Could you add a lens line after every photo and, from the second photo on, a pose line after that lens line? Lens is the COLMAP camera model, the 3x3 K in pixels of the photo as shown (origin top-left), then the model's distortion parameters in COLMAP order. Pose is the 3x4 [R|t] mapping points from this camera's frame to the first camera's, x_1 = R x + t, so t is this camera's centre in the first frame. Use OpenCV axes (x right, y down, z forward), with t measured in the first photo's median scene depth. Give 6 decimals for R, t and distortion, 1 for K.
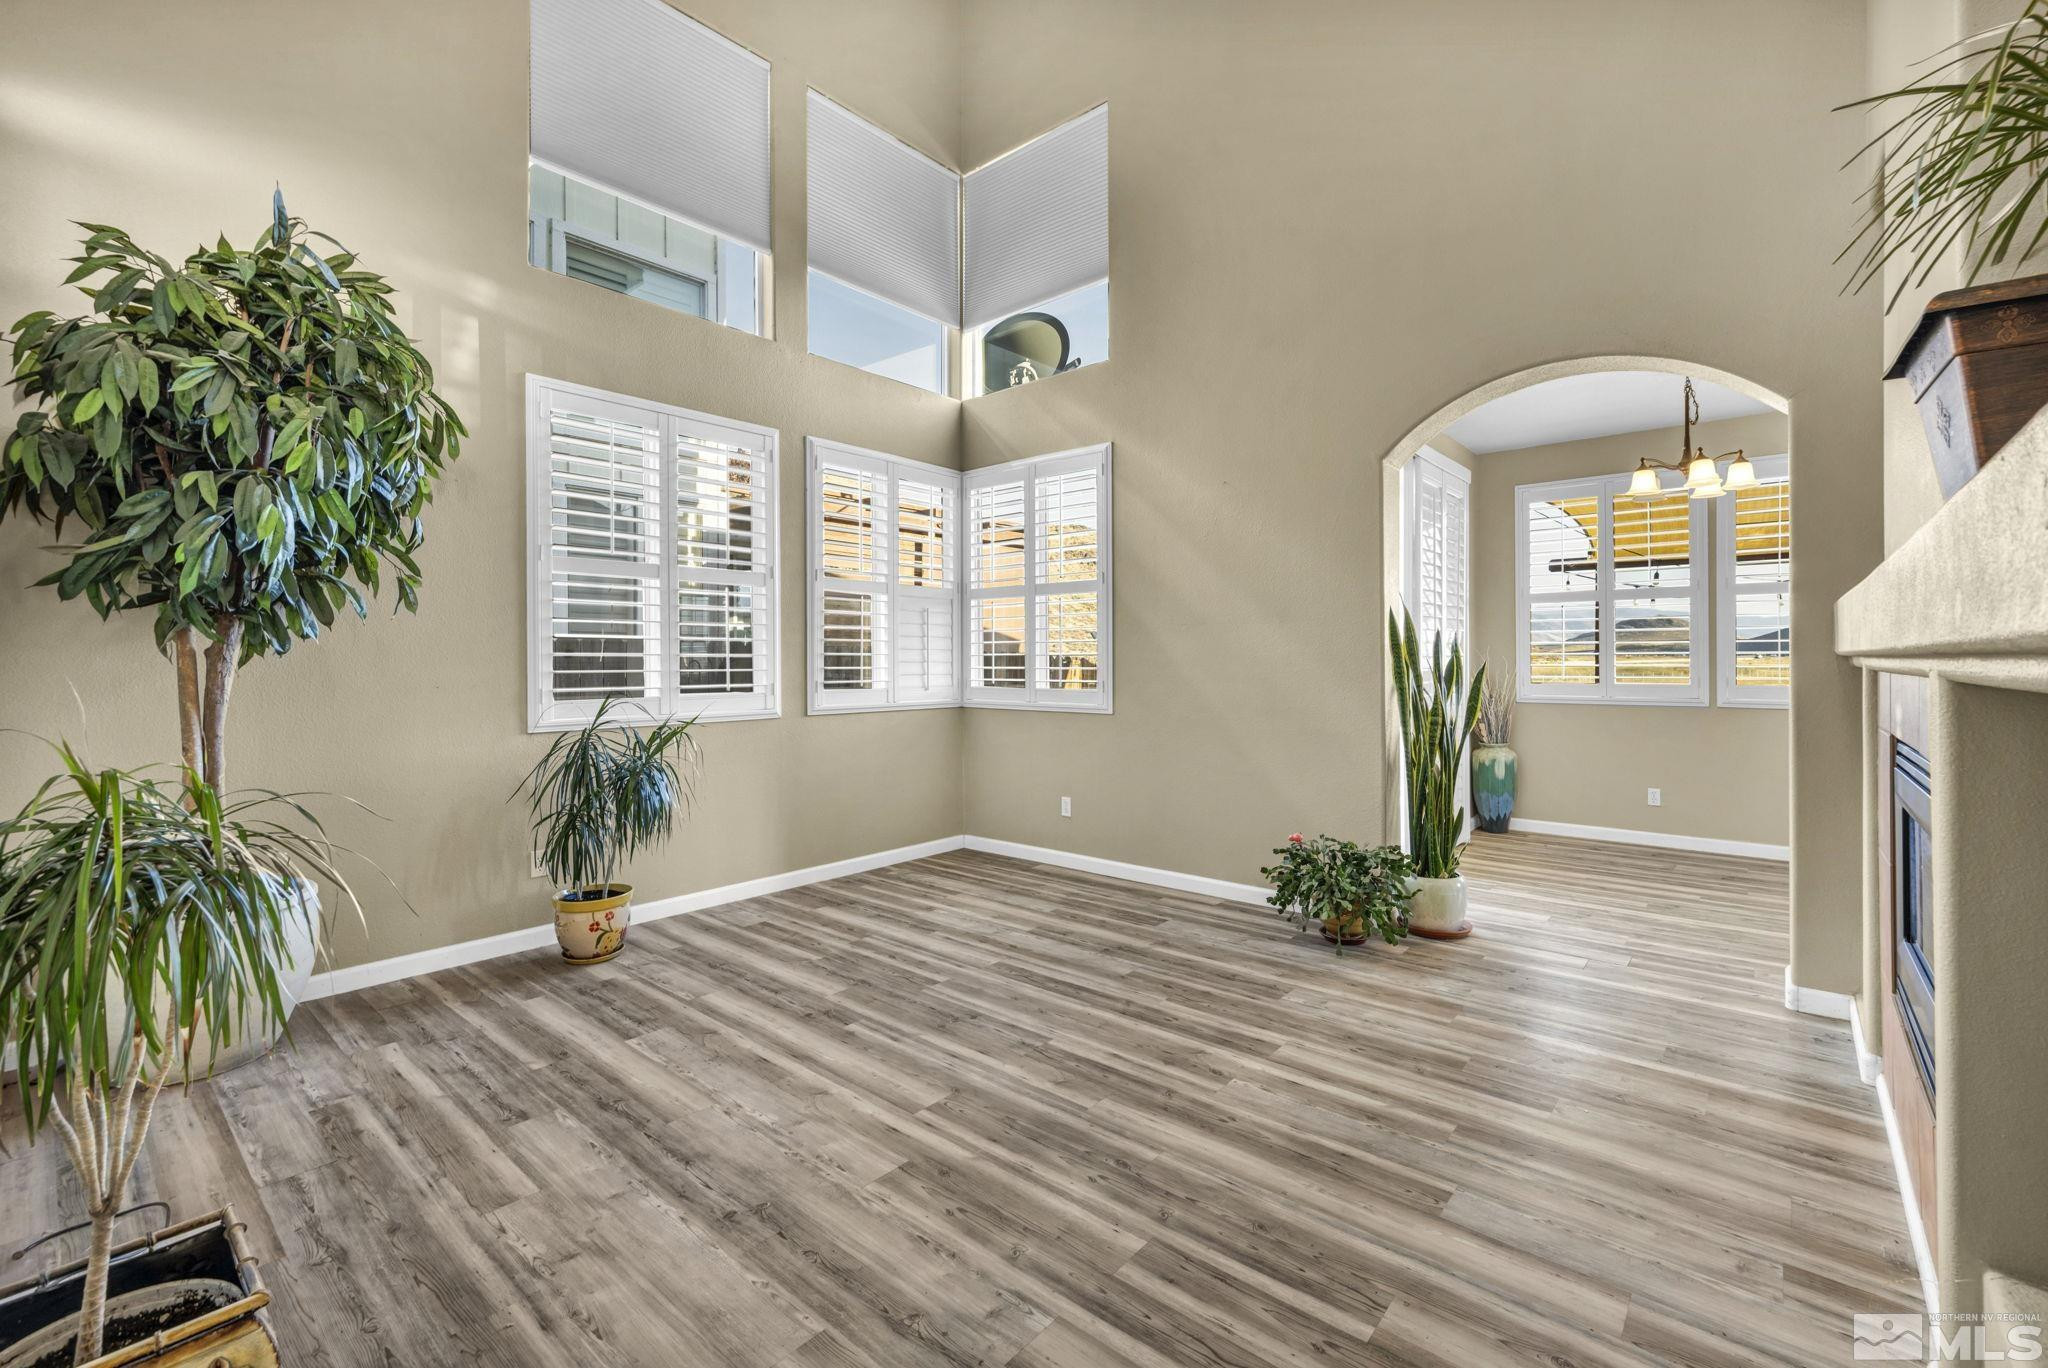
lens RADIAL K [[857.4, 0, 1033.6], [0, 857.4, 662.1], [0, 0, 1]] dist [0.001334, -0.000121]
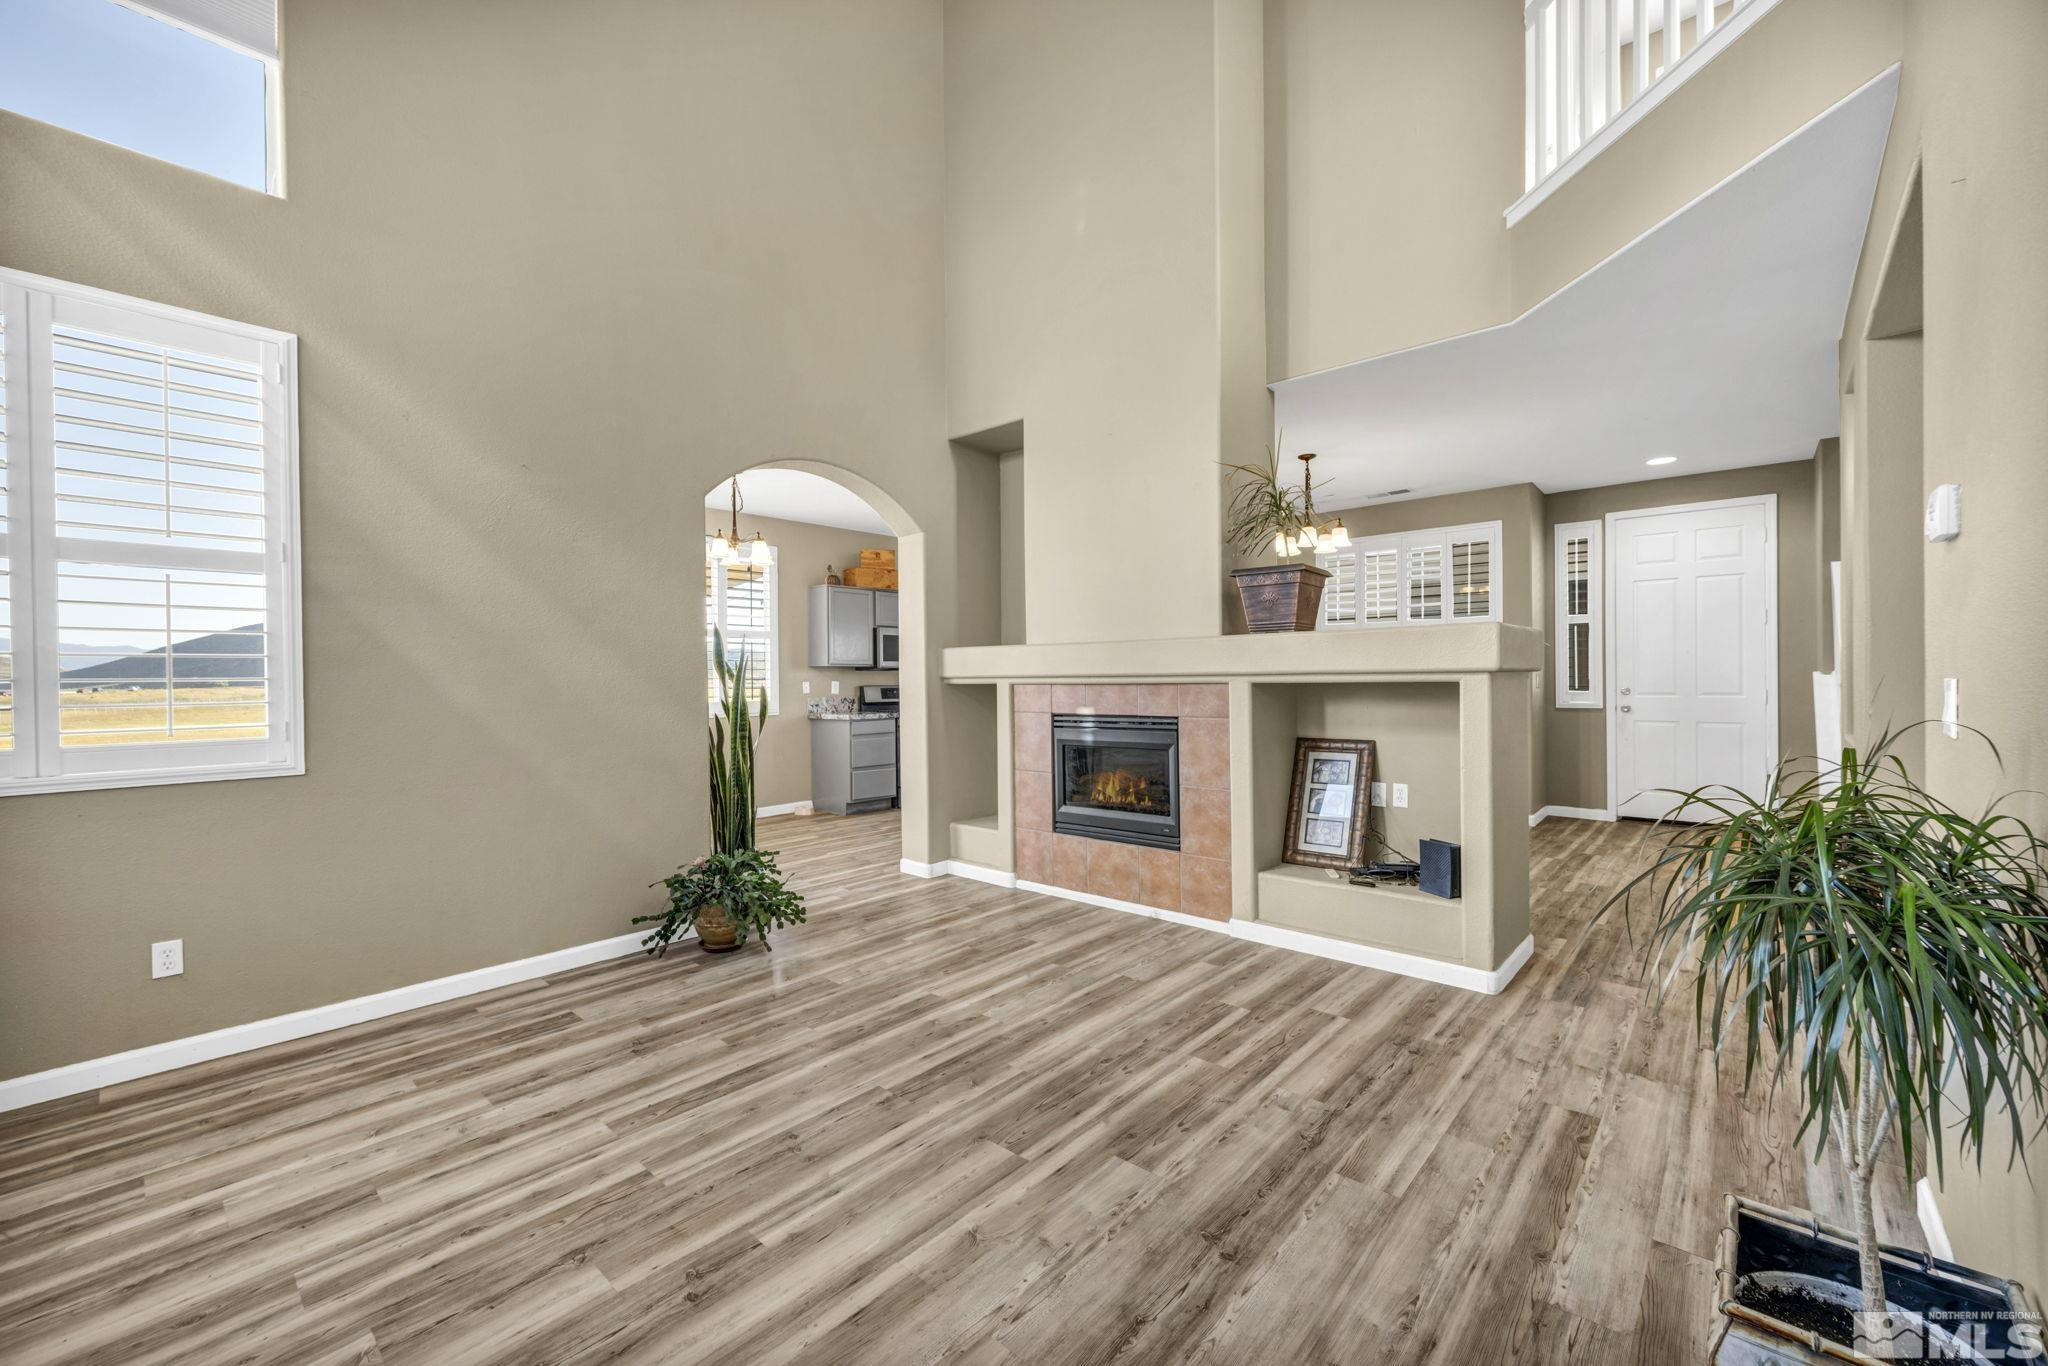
lens RADIAL K [[822.7, 0, 1024.4], [0, 822.7, 682.5], [0, 0, 1]] dist [0.000046, -0.000163]
pose [[0.026145, -0.002277, 0.999656, -0.779699], [0.015985, 0.999871, 0.001859, 0.002009], [-0.999530, 0.015931, 0.026178, 0.731744]]
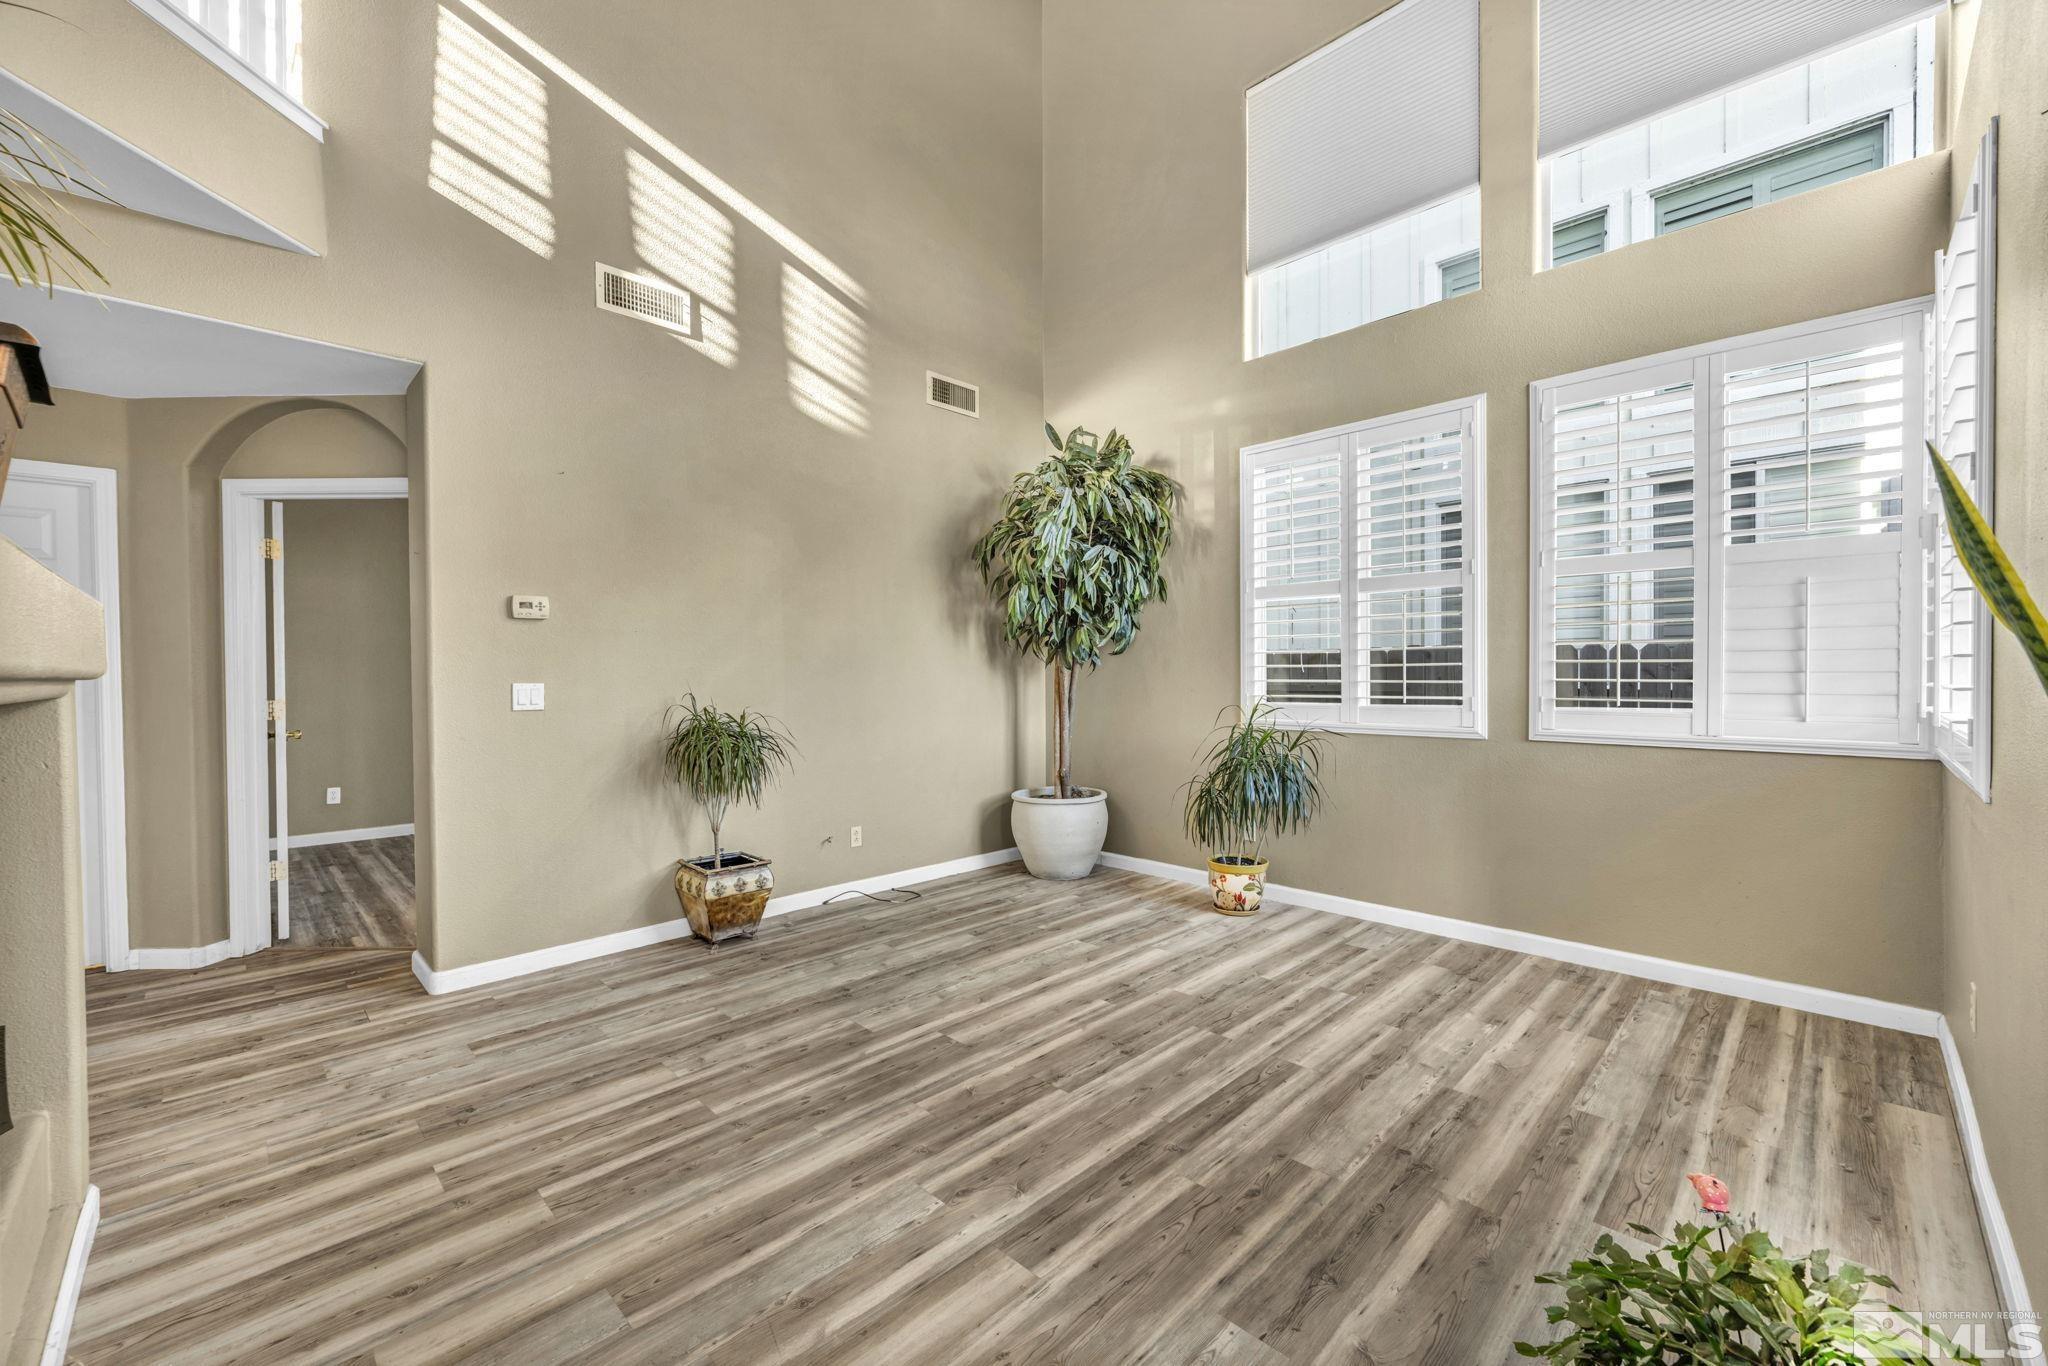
lens RADIAL K [[822.7, 0, 1041.3], [0, 822.7, 683.2], [0, 0, 1]] dist [0.000046, -0.000163]
pose [[-0.061918, 0.015799, -0.997956, 0.797241], [0.004889, 0.999868, 0.015526, -0.005838], [0.998069, -0.003917, -0.061987, 0.925986]]
